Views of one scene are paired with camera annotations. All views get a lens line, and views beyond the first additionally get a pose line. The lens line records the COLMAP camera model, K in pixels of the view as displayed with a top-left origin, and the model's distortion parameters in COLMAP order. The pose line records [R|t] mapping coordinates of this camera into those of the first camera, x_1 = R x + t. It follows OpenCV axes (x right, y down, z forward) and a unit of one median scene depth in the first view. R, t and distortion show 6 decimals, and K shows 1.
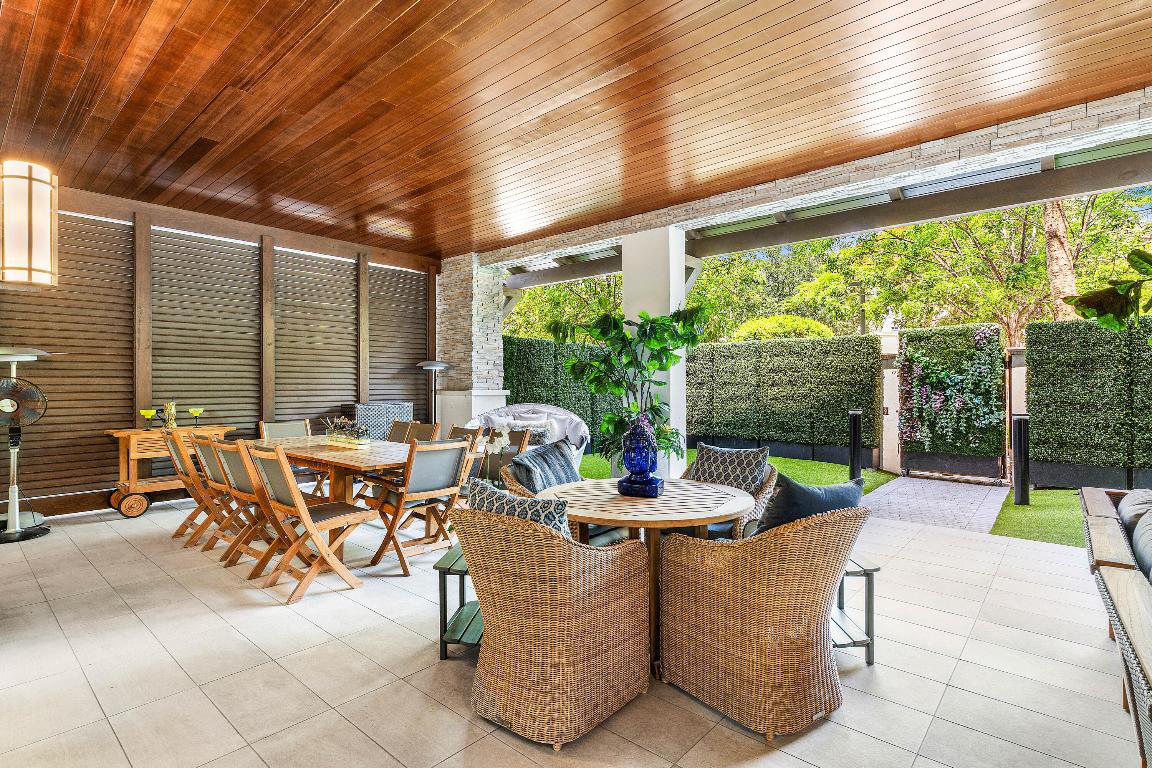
lens RADIAL K [[574.4, 0, 576.0], [0, 574.4, 389.4], [0, 0, 1]] dist [0.004936, -0.000716]
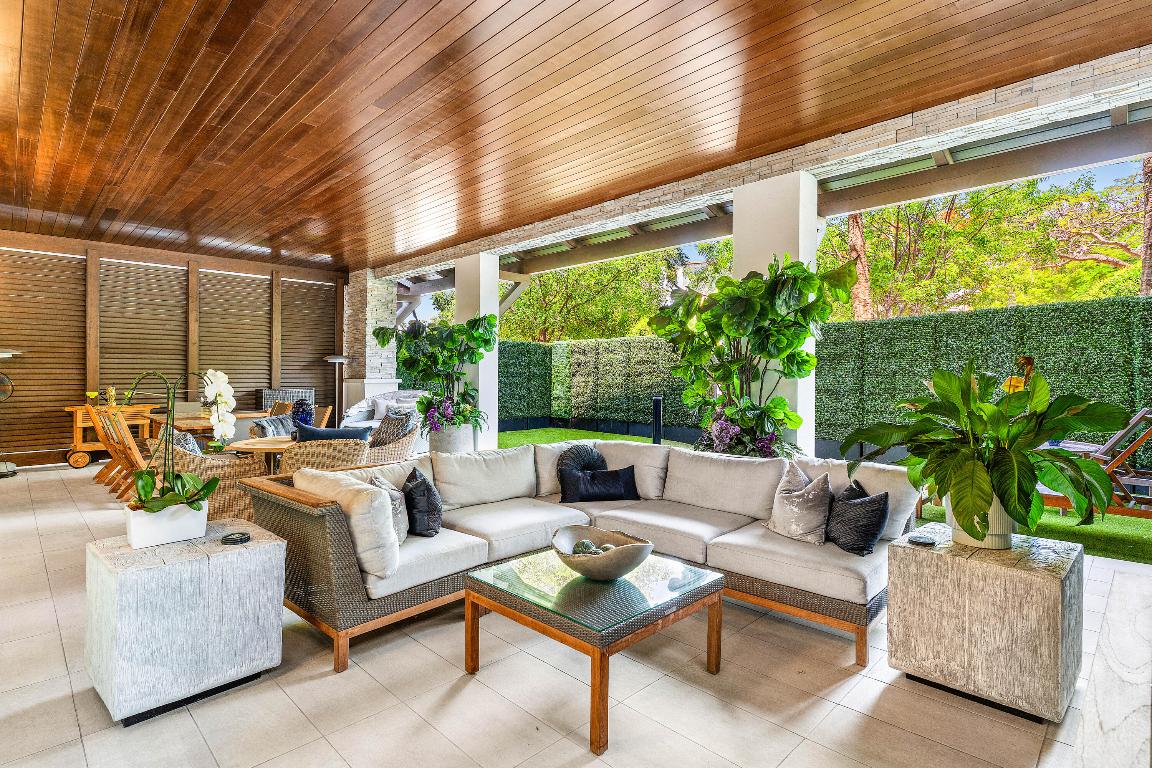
lens RADIAL K [[574.4, 0, 569.0], [0, 574.4, 377.2], [0, 0, 1]] dist [0.004936, -0.000716]
pose [[0.998205, 0.002331, -0.059850, 0.465794], [-0.002501, 0.999993, -0.002778, 0.000455], [0.059843, 0.002923, 0.998204, -0.304425]]
